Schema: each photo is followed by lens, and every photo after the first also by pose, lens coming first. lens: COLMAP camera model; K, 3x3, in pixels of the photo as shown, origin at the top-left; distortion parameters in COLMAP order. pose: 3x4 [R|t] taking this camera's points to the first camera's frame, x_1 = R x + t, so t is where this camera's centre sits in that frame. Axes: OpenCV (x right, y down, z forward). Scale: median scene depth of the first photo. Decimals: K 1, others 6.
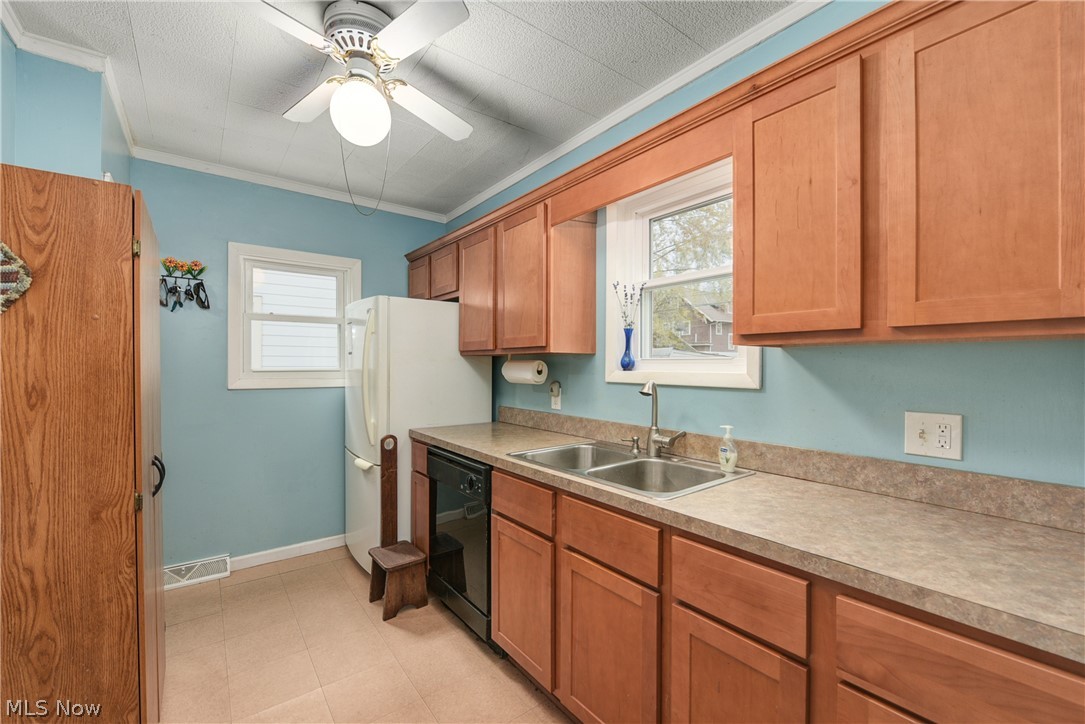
lens RADIAL K [[459.8, 0, 534.4], [0, 459.8, 364.6], [0, 0, 1]] dist [-0.006155, -0.001420]
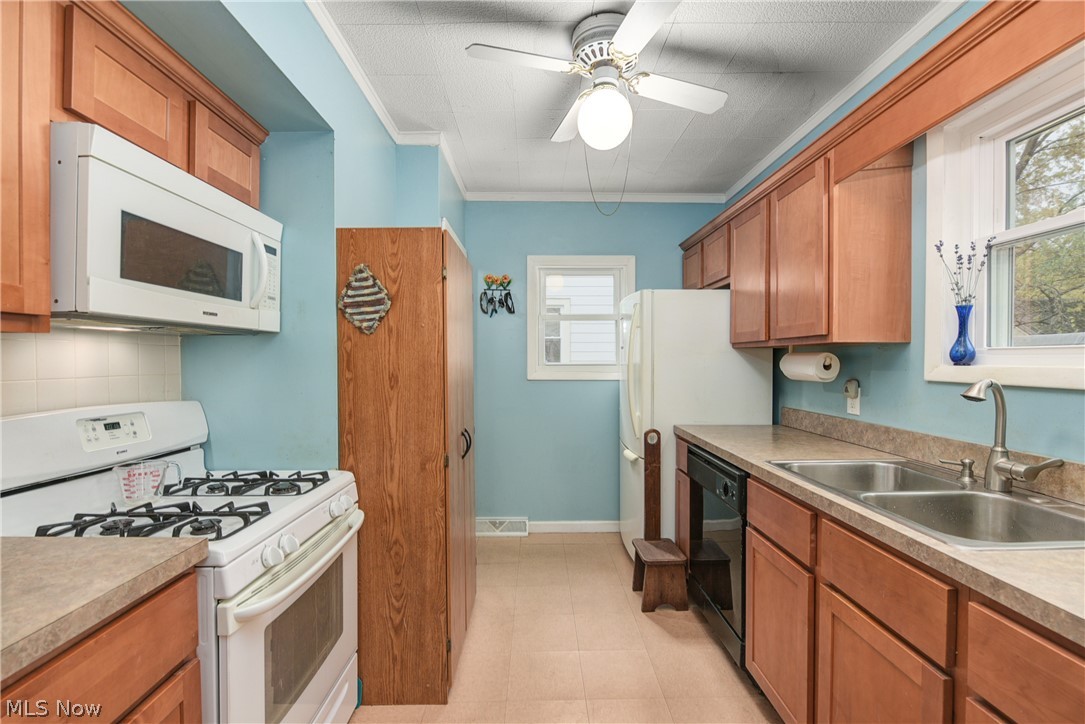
lens RADIAL K [[478.9, 0, 523.5], [0, 478.9, 364.2], [0, 0, 1]] dist [-0.003913, -0.001849]
pose [[0.793275, 0.002361, -0.608858, 0.115771], [0.004296, 0.999946, 0.009475, 0.001650], [0.608848, -0.010132, 0.793222, 0.010286]]
